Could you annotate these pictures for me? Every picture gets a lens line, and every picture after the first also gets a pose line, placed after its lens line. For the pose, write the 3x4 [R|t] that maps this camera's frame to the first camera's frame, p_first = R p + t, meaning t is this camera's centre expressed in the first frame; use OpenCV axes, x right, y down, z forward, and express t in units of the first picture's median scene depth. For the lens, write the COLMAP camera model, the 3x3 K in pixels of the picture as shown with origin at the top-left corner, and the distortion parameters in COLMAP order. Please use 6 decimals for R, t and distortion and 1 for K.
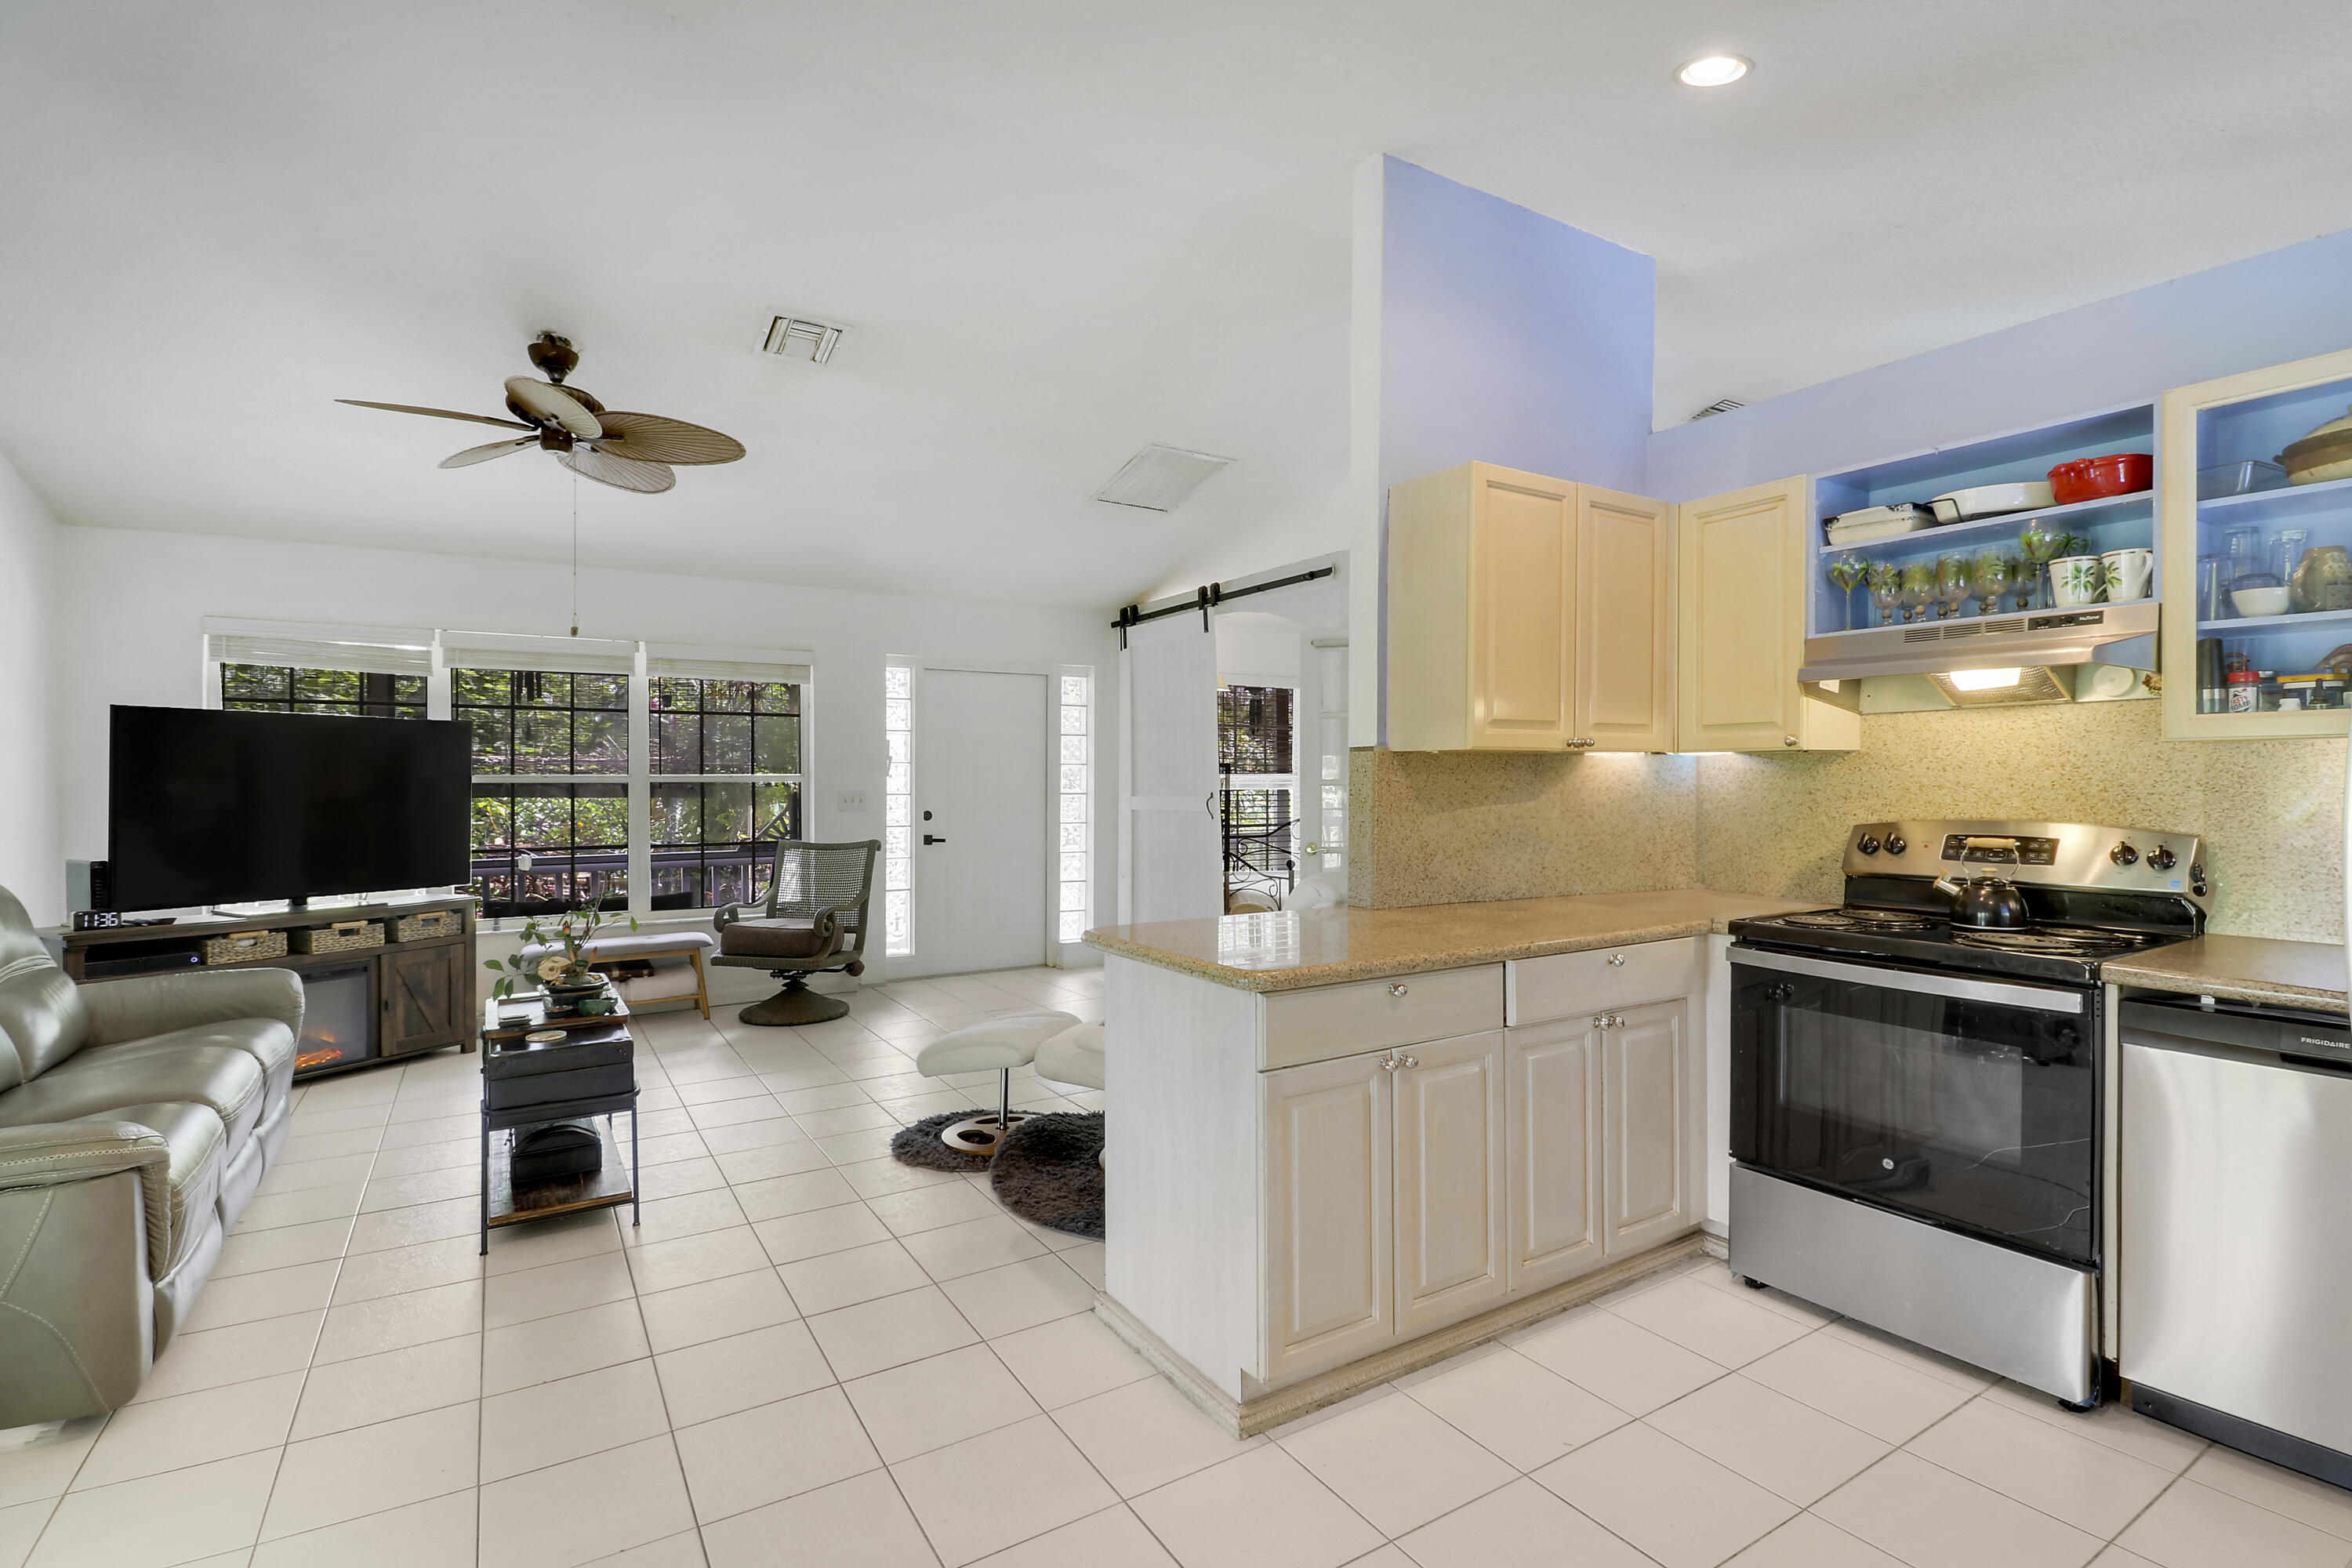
lens RADIAL K [[1087.6, 0, 1188.5], [0, 1087.6, 770.1], [0, 0, 1]] dist [0.001086, -0.011260]
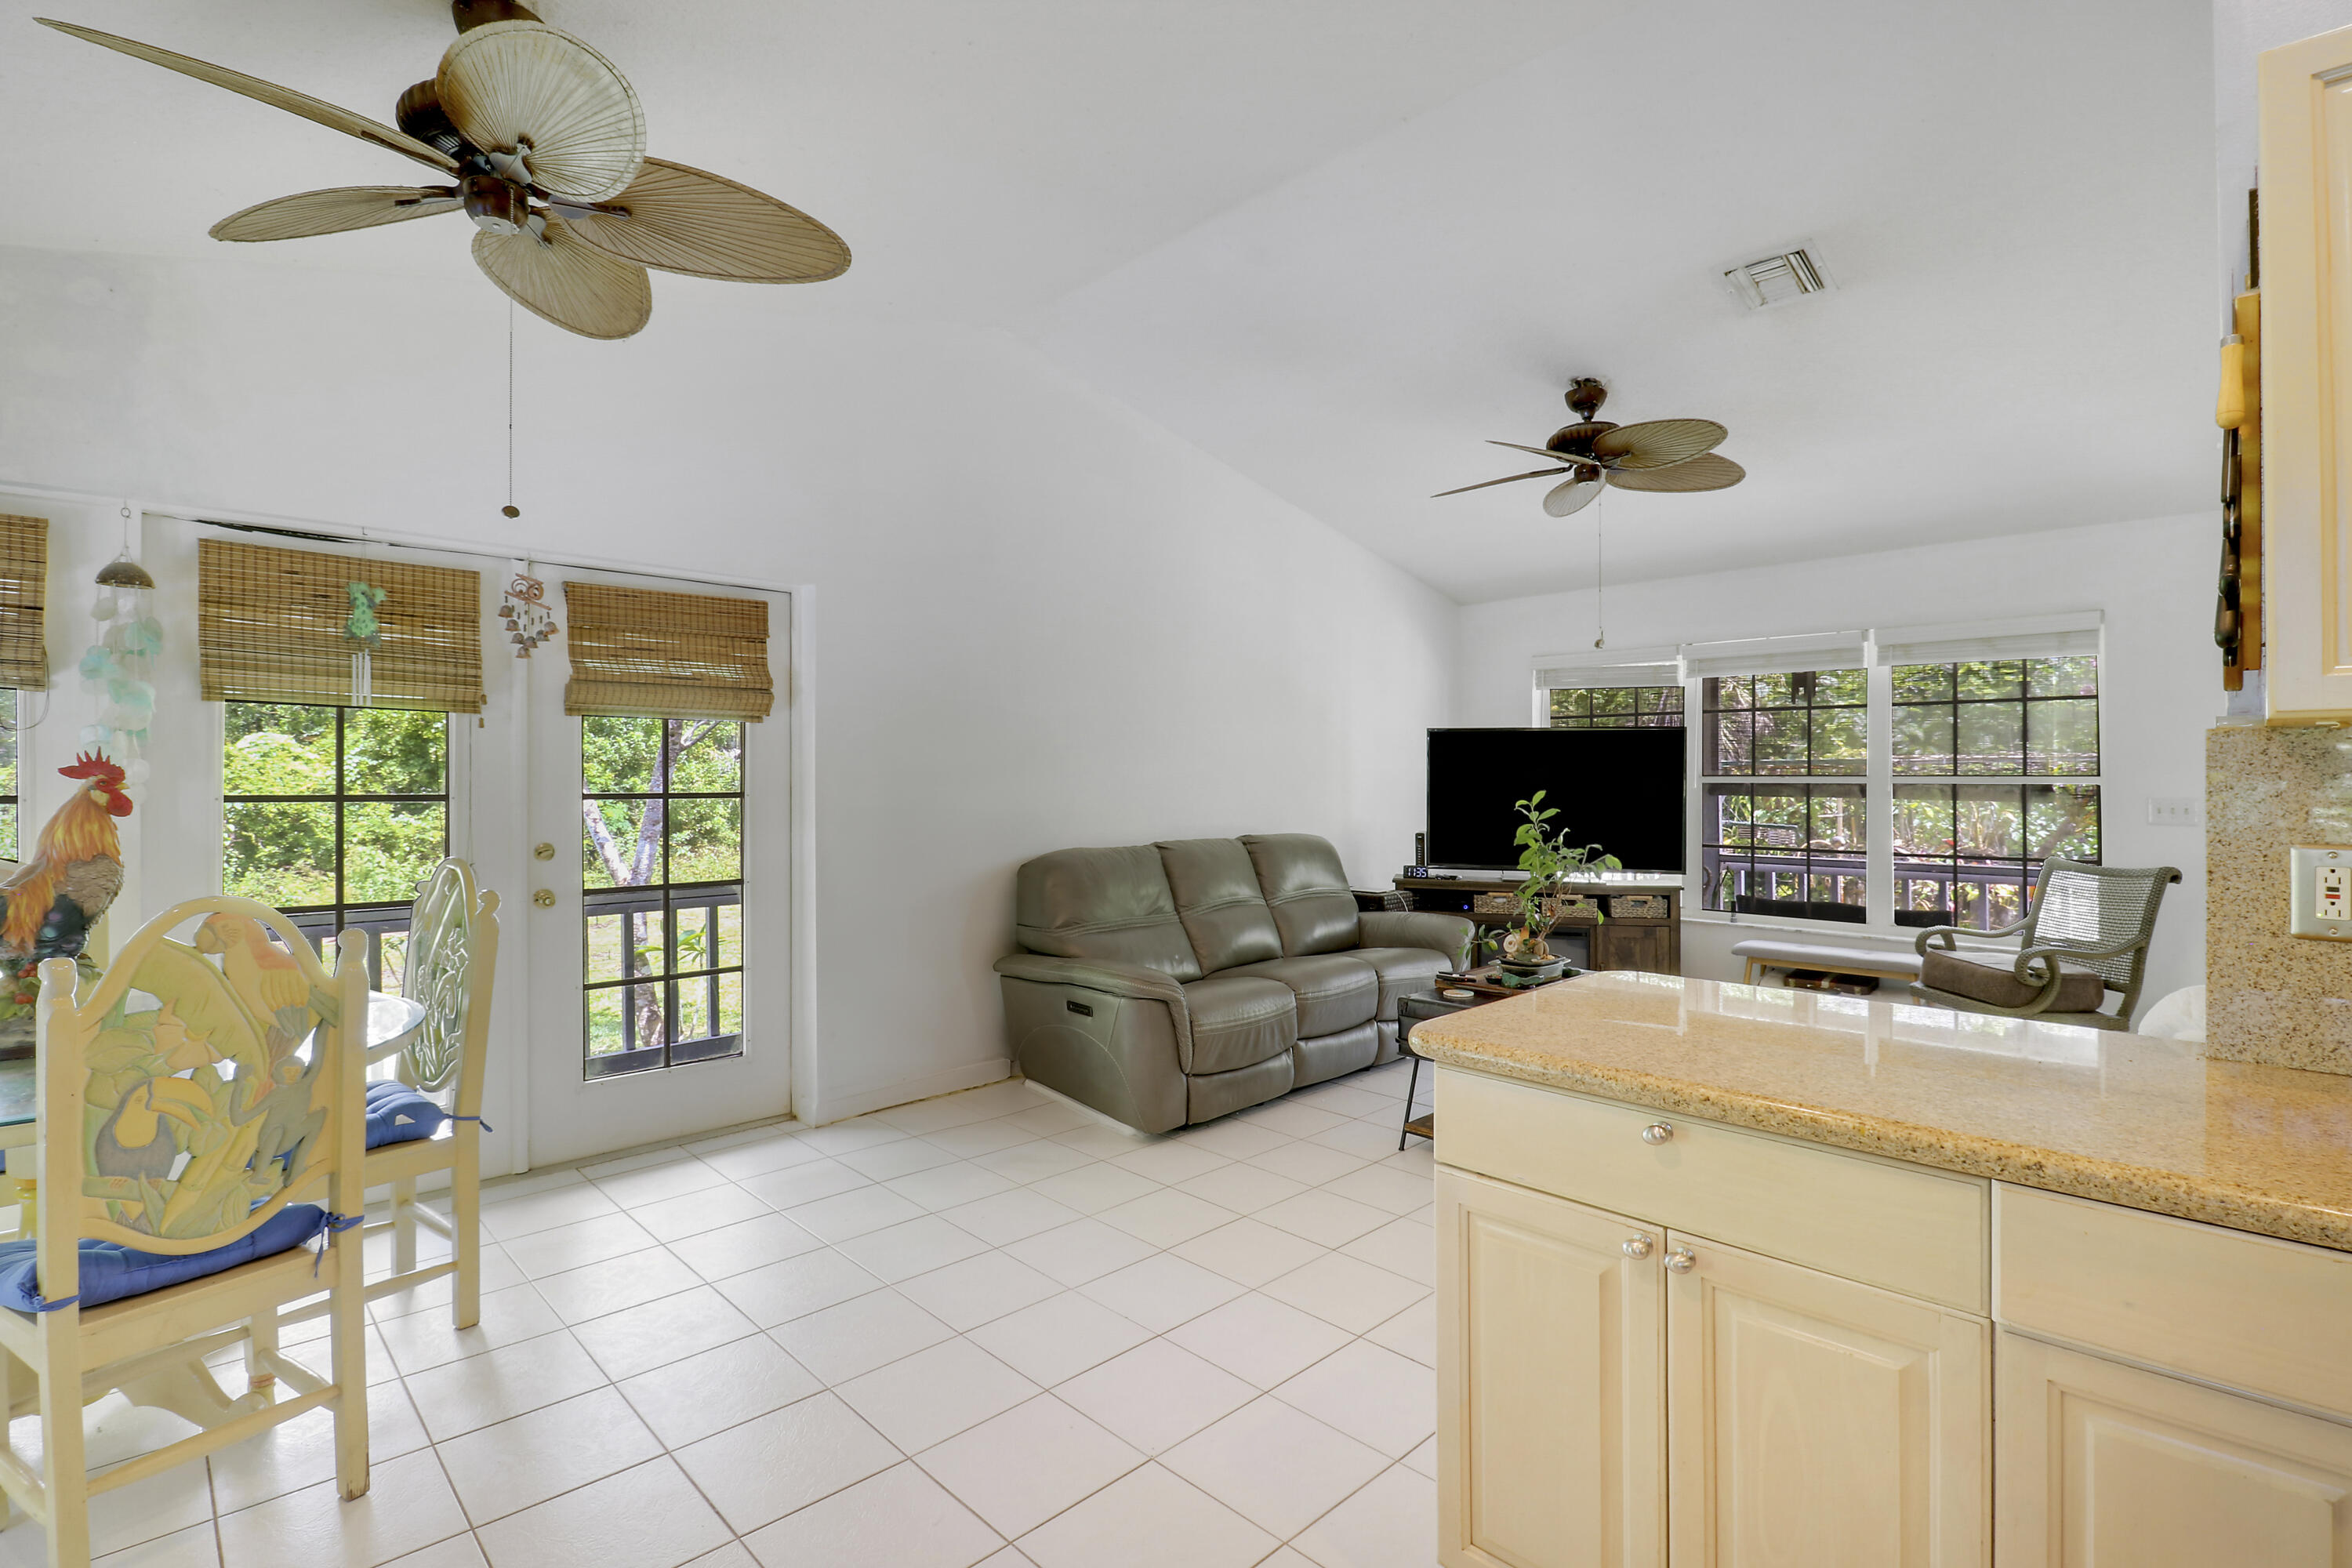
lens RADIAL K [[1106.6, 0, 1184.4], [0, 1106.6, 771.9], [0, 0, 1]] dist [0.009848, -0.014977]
pose [[0.220875, -0.002521, -0.975299, 0.329960], [0.004171, 0.999990, -0.001641, 0.001231], [0.975293, -0.003706, 0.220883, 0.273338]]
